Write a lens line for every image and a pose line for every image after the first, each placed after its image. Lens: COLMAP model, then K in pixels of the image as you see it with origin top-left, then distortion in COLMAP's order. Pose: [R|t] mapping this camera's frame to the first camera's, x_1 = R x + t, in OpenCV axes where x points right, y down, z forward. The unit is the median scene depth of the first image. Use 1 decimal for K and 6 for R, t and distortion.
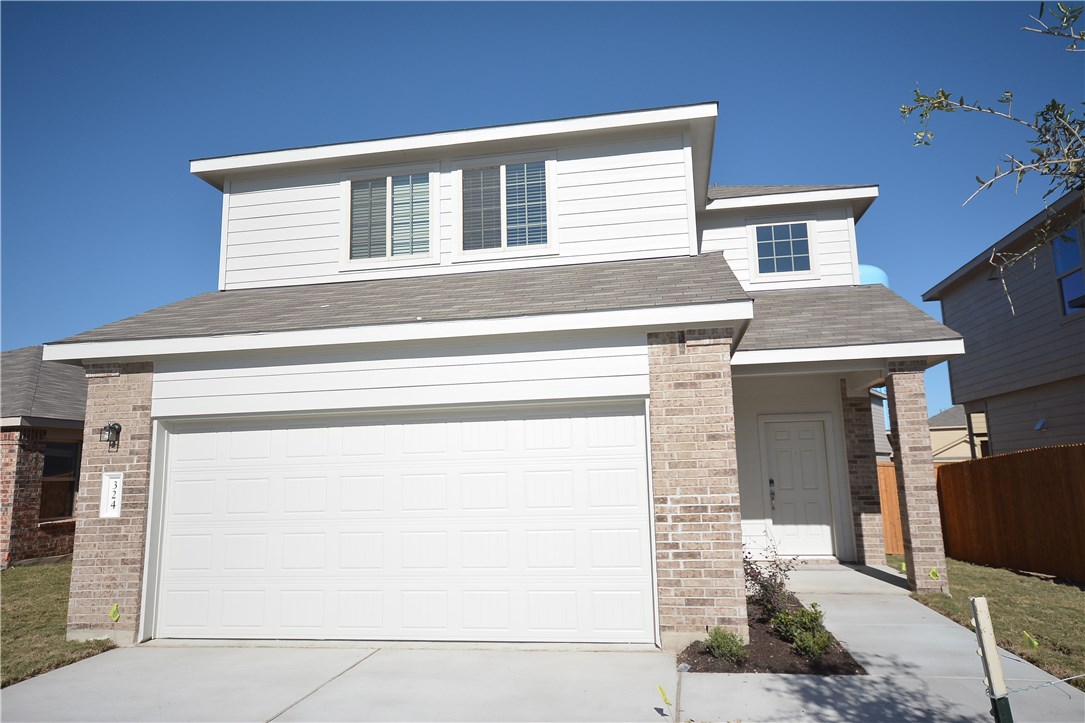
lens RADIAL K [[724.5, 0, 543.3], [0, 724.5, 358.0], [0, 0, 1]] dist [0.021878, 0.002607]
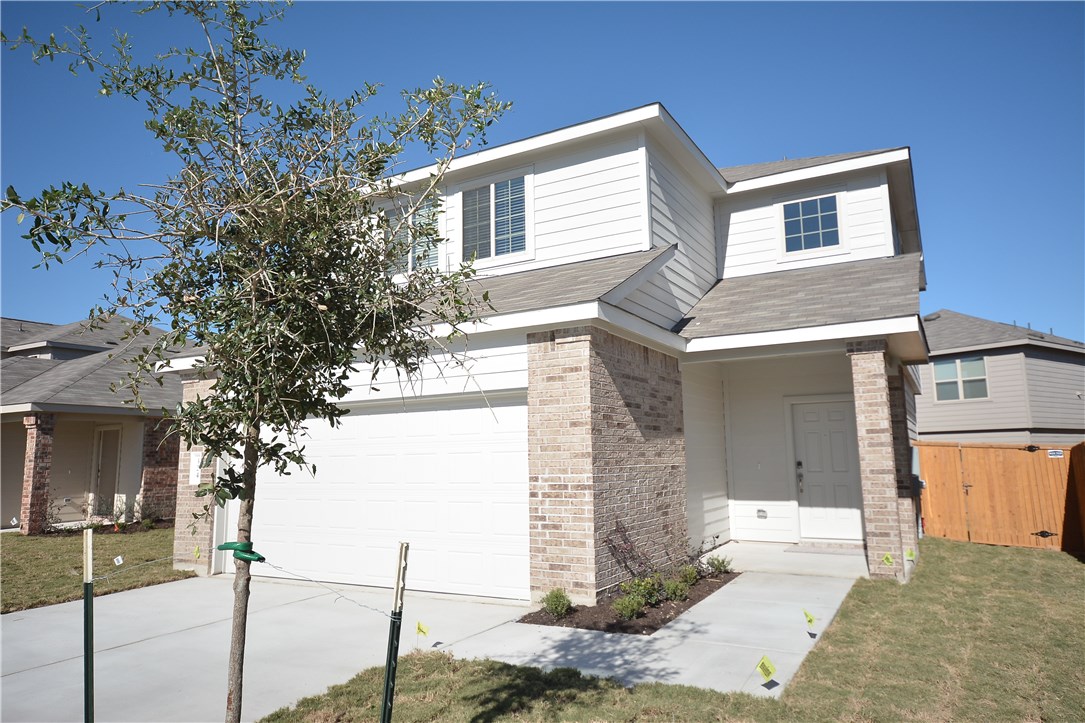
lens RADIAL K [[724.5, 0, 546.5], [0, 724.5, 359.7], [0, 0, 1]] dist [0.021878, 0.002607]
pose [[0.938972, -0.038724, -0.341808, 0.508719], [0.049702, 0.998490, 0.023415, -0.017022], [0.340385, -0.038975, 0.939478, -0.061338]]
